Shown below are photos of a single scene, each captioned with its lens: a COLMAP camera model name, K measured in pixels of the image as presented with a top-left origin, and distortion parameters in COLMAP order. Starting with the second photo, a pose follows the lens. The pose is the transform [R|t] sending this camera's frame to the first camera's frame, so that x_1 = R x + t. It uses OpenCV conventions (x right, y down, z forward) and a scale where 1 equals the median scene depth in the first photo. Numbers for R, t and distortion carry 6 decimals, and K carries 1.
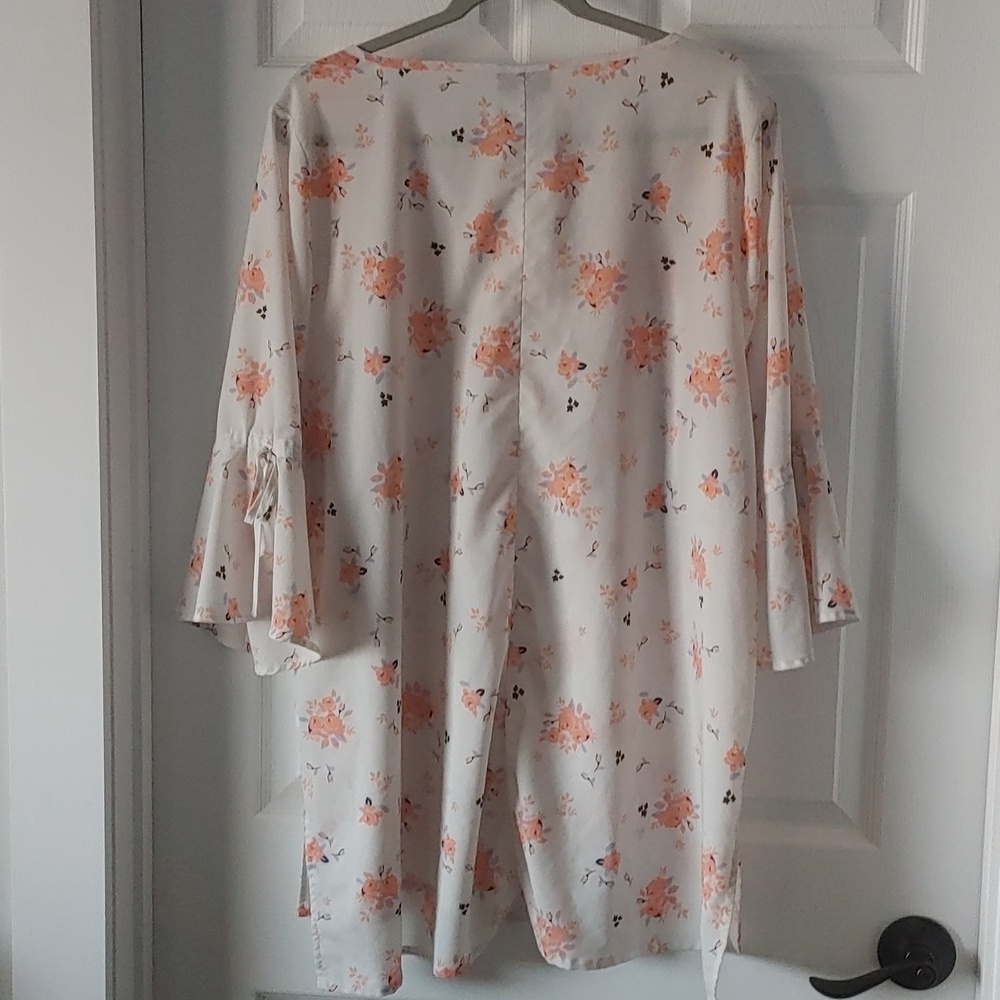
lens RADIAL K [[1704.2, 0, 500.0], [0, 1704.2, 500.0], [0, 0, 1]] dist [0.130717, -0.109866]
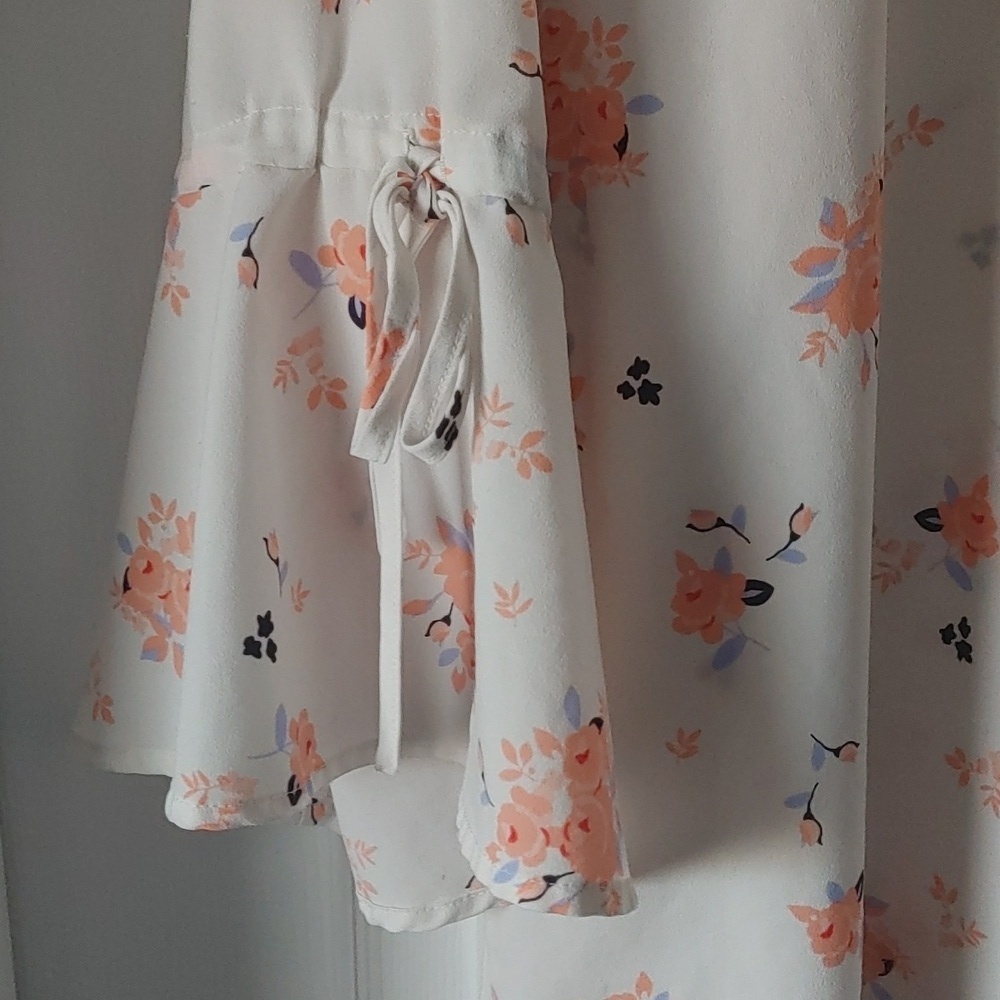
lens RADIAL K [[1704.2, 0, 500.0], [0, 1704.2, 500.0], [0, 0, 1]] dist [0.130717, -0.109866]
pose [[0.989307, -0.065840, 0.130141, -0.159381], [0.046097, 0.987719, 0.149283, -0.018128], [-0.138371, -0.141688, 0.980193, 0.731460]]
